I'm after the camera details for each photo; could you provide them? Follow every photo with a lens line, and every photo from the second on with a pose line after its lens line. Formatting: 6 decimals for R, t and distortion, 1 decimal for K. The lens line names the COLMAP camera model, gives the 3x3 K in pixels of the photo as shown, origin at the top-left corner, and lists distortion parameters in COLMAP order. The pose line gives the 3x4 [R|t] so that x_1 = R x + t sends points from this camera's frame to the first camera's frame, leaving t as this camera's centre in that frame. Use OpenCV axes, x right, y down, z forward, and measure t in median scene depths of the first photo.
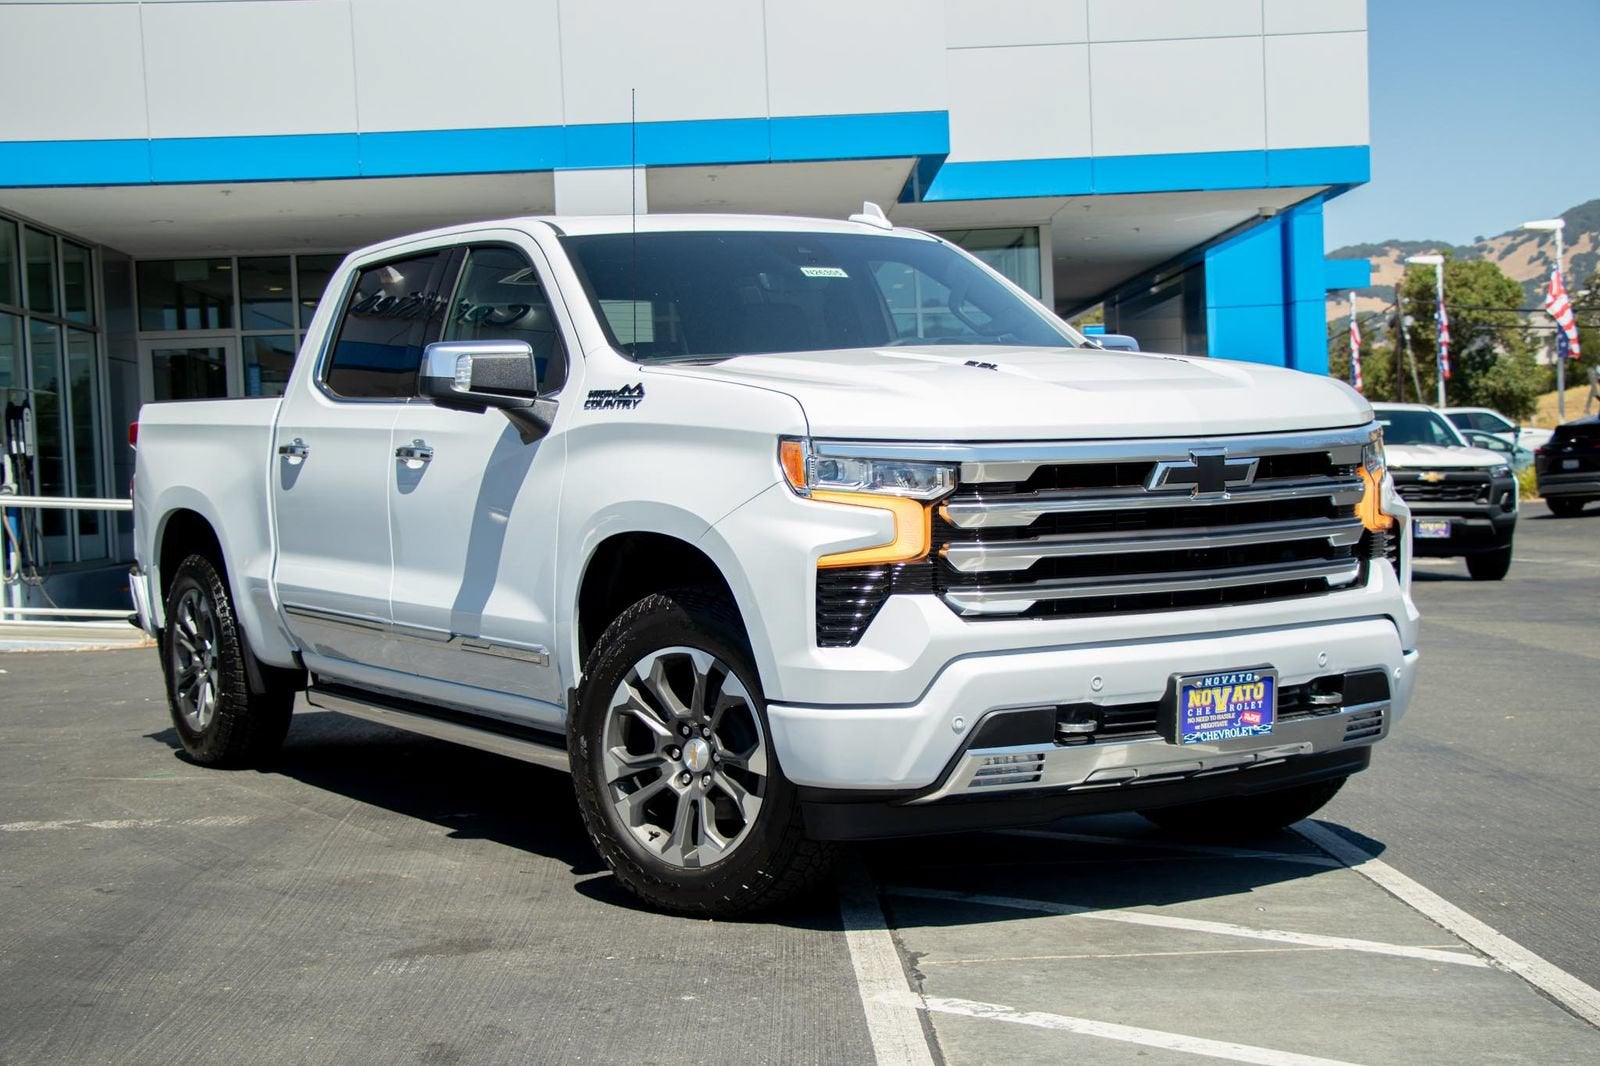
lens RADIAL K [[2382.2, 0, 814.6], [0, 2382.2, 532.8], [0, 0, 1]] dist [0.077671, 0.059890]
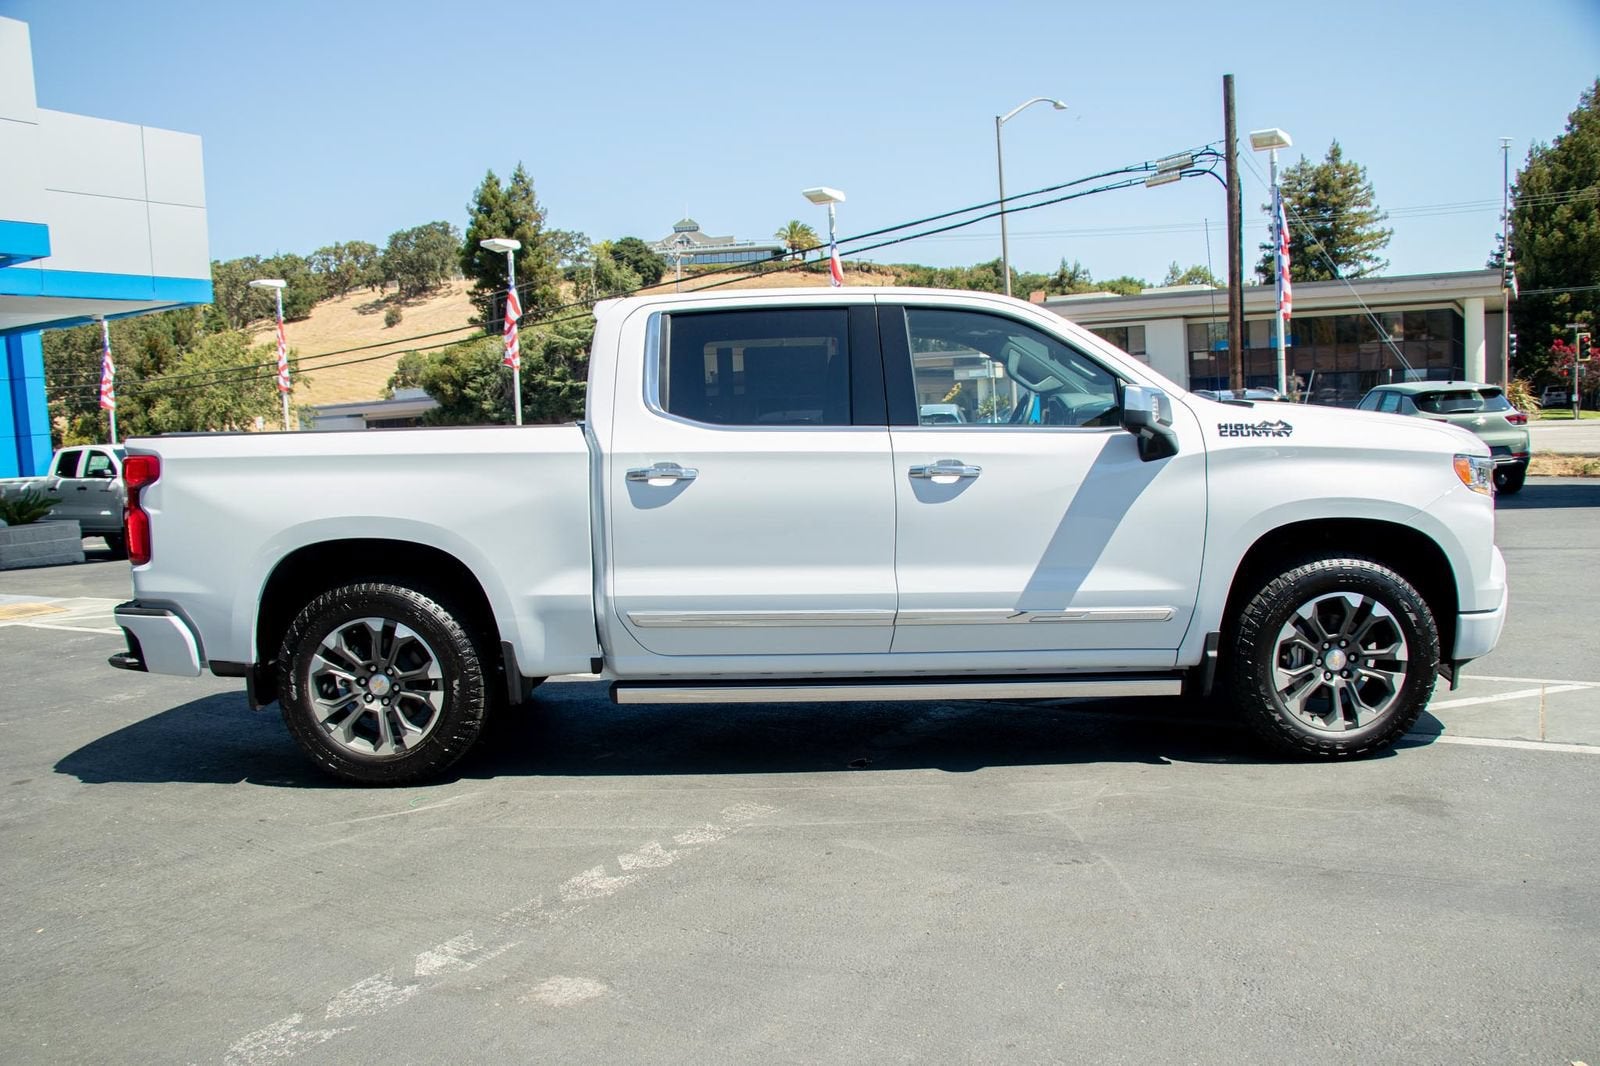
lens RADIAL K [[1301.4, 0, 788.0], [0, 1301.4, 538.2], [0, 0, 1]] dist [-0.193955, 0.169176]
pose [[0.544347, -0.061279, 0.836619, -0.970510], [0.045668, 0.998014, 0.043387, -0.039831], [-0.837616, 0.014590, 0.546064, 0.881215]]
